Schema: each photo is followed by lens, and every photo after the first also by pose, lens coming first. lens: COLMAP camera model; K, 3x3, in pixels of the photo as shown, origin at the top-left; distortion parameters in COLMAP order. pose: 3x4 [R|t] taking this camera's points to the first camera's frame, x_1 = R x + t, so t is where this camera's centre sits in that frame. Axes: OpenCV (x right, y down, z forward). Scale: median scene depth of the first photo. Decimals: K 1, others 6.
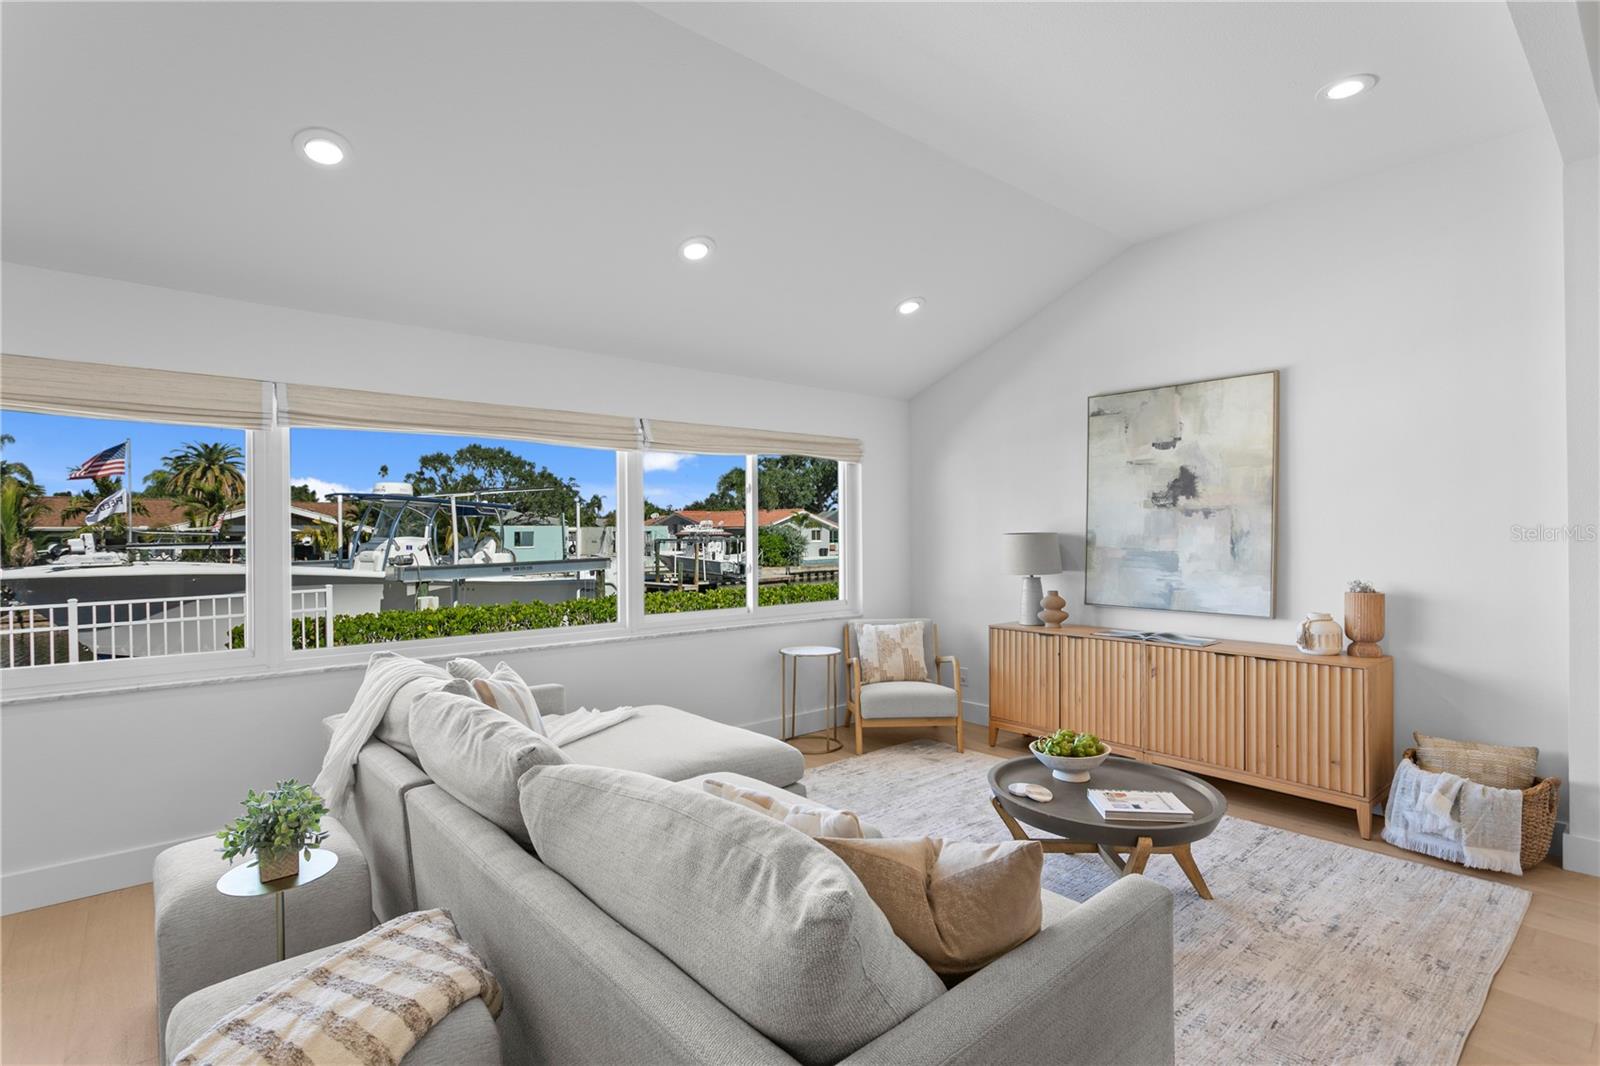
lens RADIAL K [[812.2, 0, 799.3], [0, 812.2, 524.6], [0, 0, 1]] dist [0.004873, 0.000565]
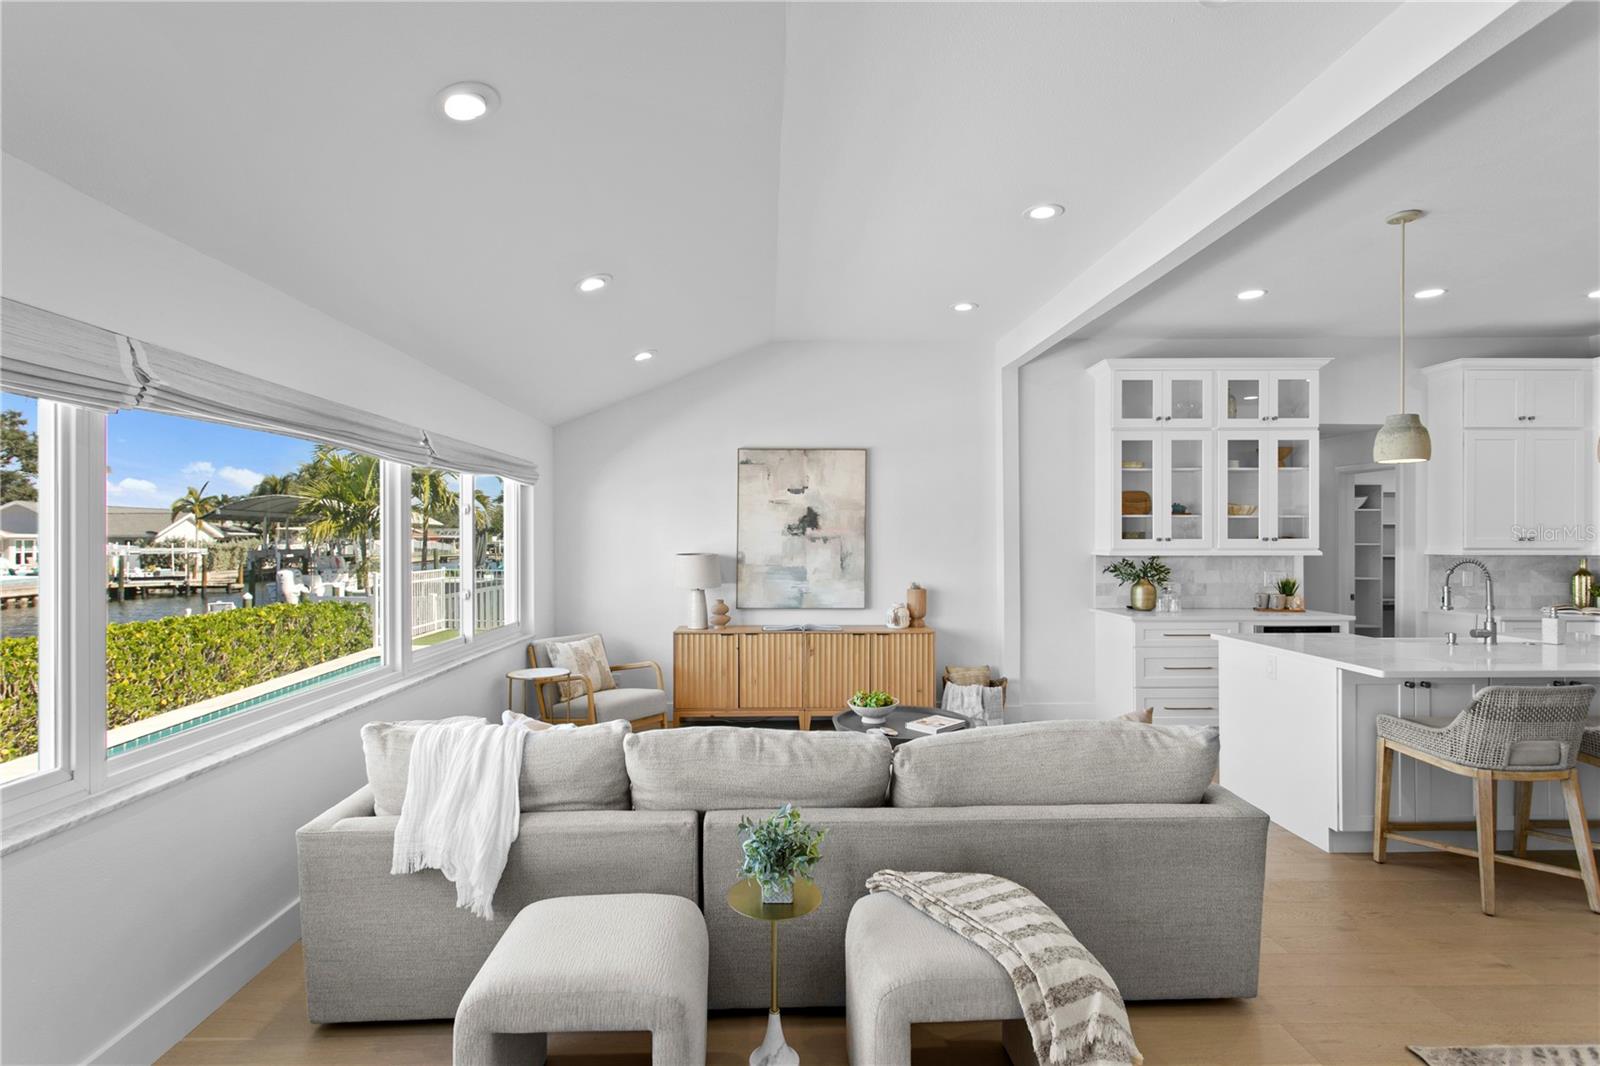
lens RADIAL K [[773.5, 0, 773.8], [0, 773.5, 538.3], [0, 0, 1]] dist [0.000394, 0.001030]
pose [[0.626048, 0.002030, 0.779782, -0.623941], [-0.007617, 0.999965, 0.003511, -0.020688], [-0.779747, -0.008138, 0.626041, 0.196427]]
